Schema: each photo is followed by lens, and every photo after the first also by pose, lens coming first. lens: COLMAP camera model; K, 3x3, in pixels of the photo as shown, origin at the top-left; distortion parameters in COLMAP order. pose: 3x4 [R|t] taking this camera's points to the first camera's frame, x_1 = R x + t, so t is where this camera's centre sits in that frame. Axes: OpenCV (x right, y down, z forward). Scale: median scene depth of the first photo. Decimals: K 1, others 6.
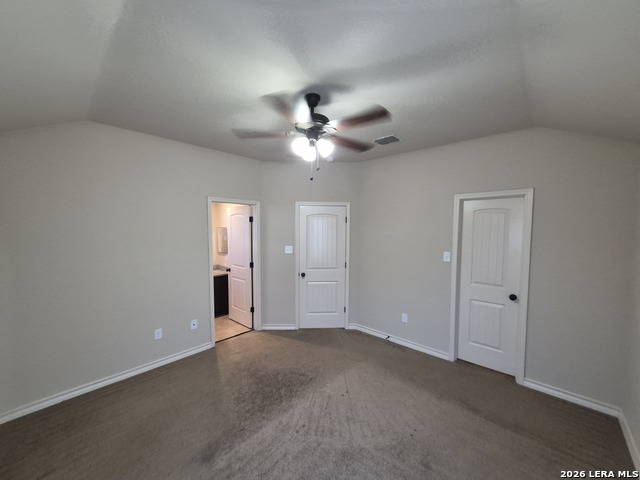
lens RADIAL K [[252.0, 0, 315.2], [0, 252.0, 241.6], [0, 0, 1]] dist [0.006012, -0.000743]
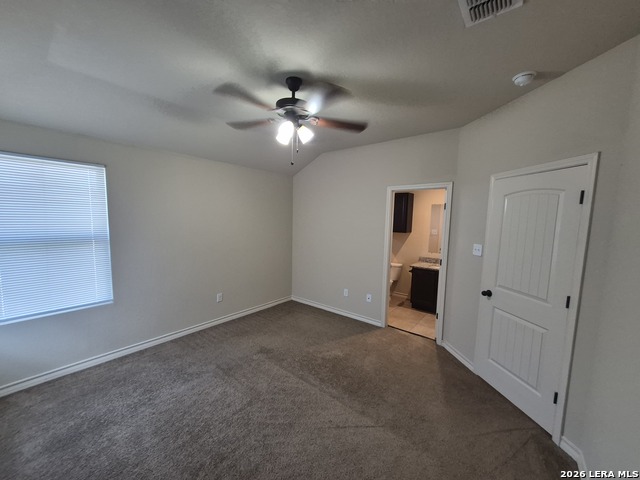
lens RADIAL K [[252.0, 0, 315.2], [0, 252.0, 241.6], [0, 0, 1]] dist [0.006012, -0.000743]
pose [[0.077246, 0.096483, -0.992333, 0.523007], [-0.087096, 0.992155, 0.089686, -0.010907], [0.993201, 0.079500, 0.085043, 0.527780]]
